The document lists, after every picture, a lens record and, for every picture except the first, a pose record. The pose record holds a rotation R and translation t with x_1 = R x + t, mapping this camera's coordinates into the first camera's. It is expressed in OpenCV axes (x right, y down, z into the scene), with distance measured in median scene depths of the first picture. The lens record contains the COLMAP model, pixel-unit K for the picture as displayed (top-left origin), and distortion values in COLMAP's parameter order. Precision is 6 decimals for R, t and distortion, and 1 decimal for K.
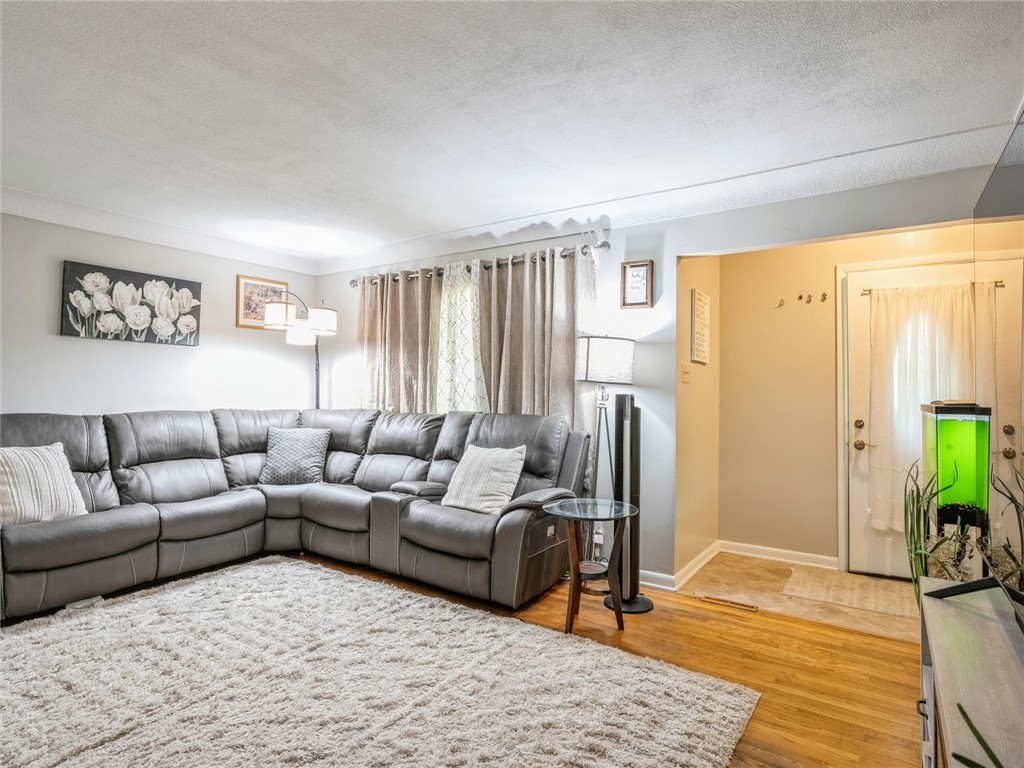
lens RADIAL K [[571.1, 0, 515.2], [0, 571.1, 358.5], [0, 0, 1]] dist [0.000395, 0.000155]
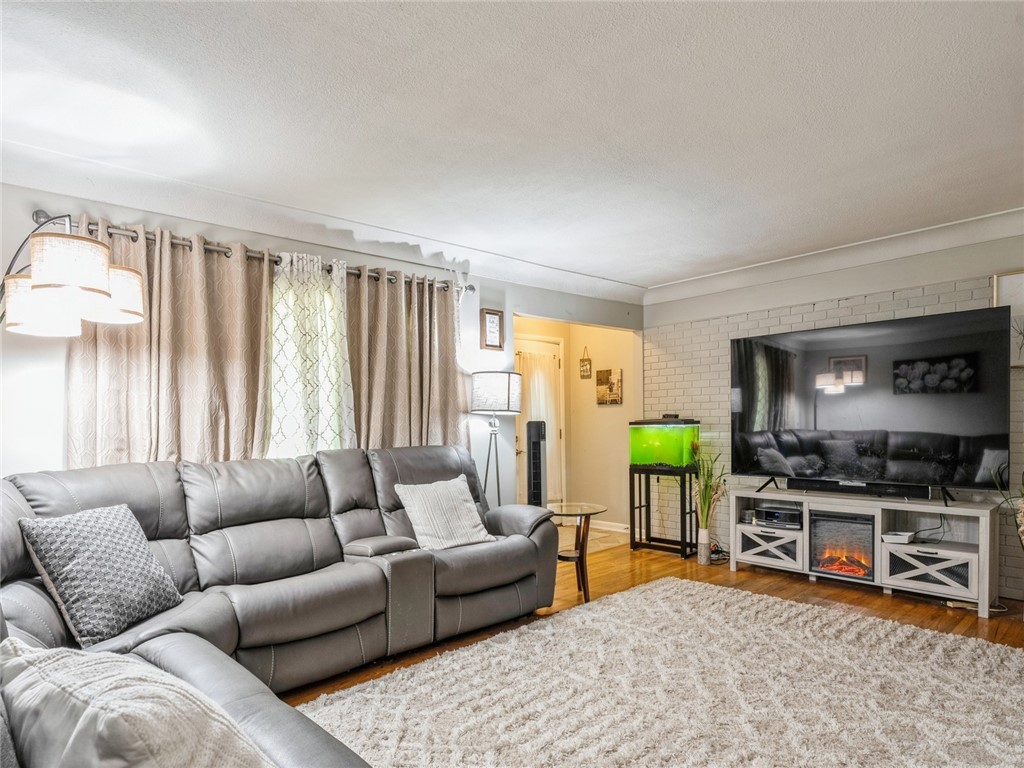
lens RADIAL K [[583.4, 0, 516.0], [0, 583.4, 409.3], [0, 0, 1]] dist [-0.001196, -0.000337]
pose [[0.238644, -0.005078, 0.971094, -2.922772], [-0.036881, 0.999218, 0.014288, 0.054989], [-0.970407, -0.039224, 0.238270, 2.004061]]
